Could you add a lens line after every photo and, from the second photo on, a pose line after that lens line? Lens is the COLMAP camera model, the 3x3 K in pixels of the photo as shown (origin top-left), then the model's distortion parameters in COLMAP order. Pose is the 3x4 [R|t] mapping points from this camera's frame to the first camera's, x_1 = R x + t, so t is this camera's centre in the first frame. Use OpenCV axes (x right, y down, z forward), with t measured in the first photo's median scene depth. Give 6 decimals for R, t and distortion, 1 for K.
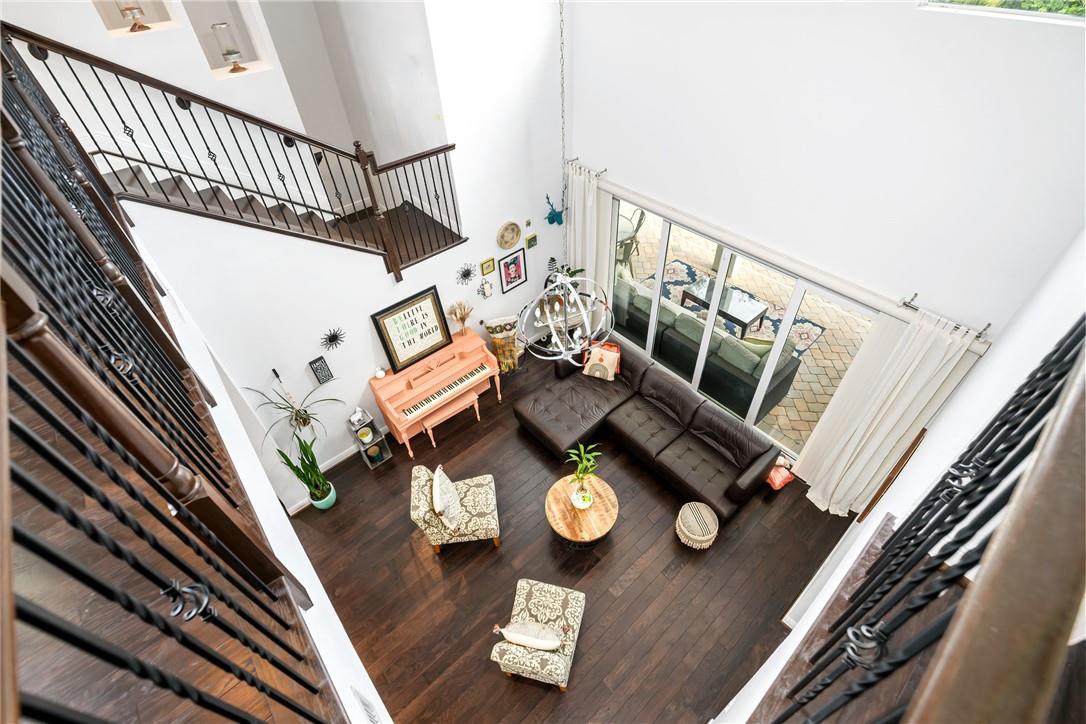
lens RADIAL K [[496.0, 0, 546.2], [0, 496.0, 355.0], [0, 0, 1]] dist [-0.005068, -0.001515]
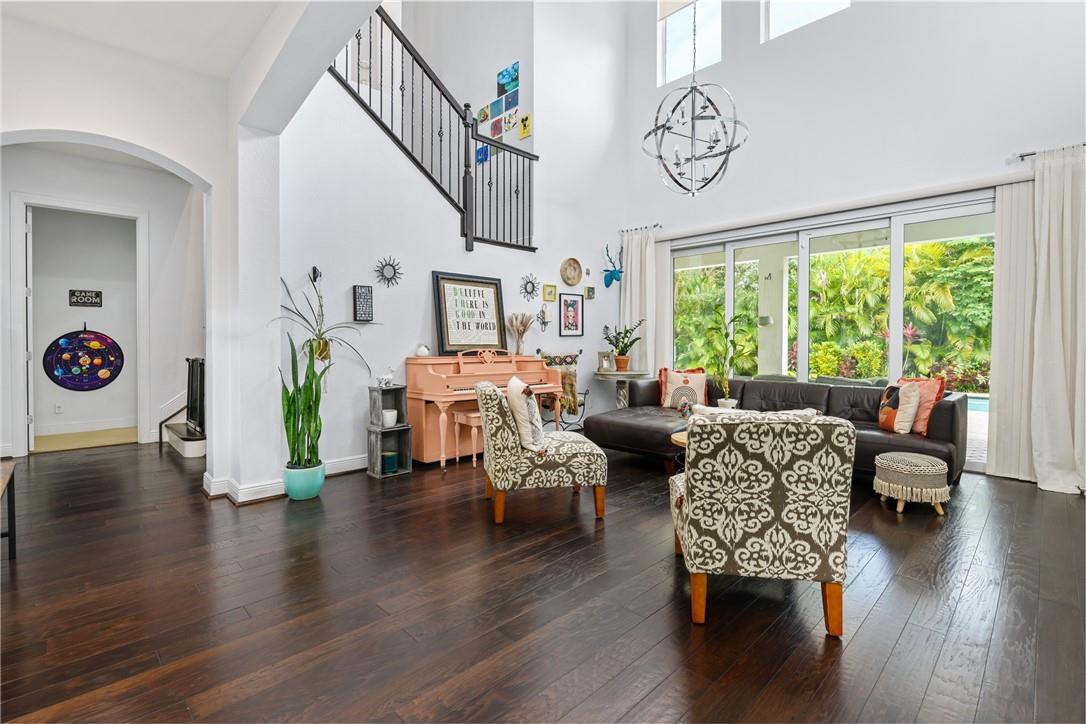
lens RADIAL K [[496.0, 0, 541.3], [0, 496.0, 356.1], [0, 0, 1]] dist [-0.005068, -0.001515]
pose [[0.997886, 0.044243, 0.047601, -0.180757], [-0.001275, 0.745656, -0.666330, 0.559952], [-0.064974, 0.664861, 0.744136, 0.397218]]
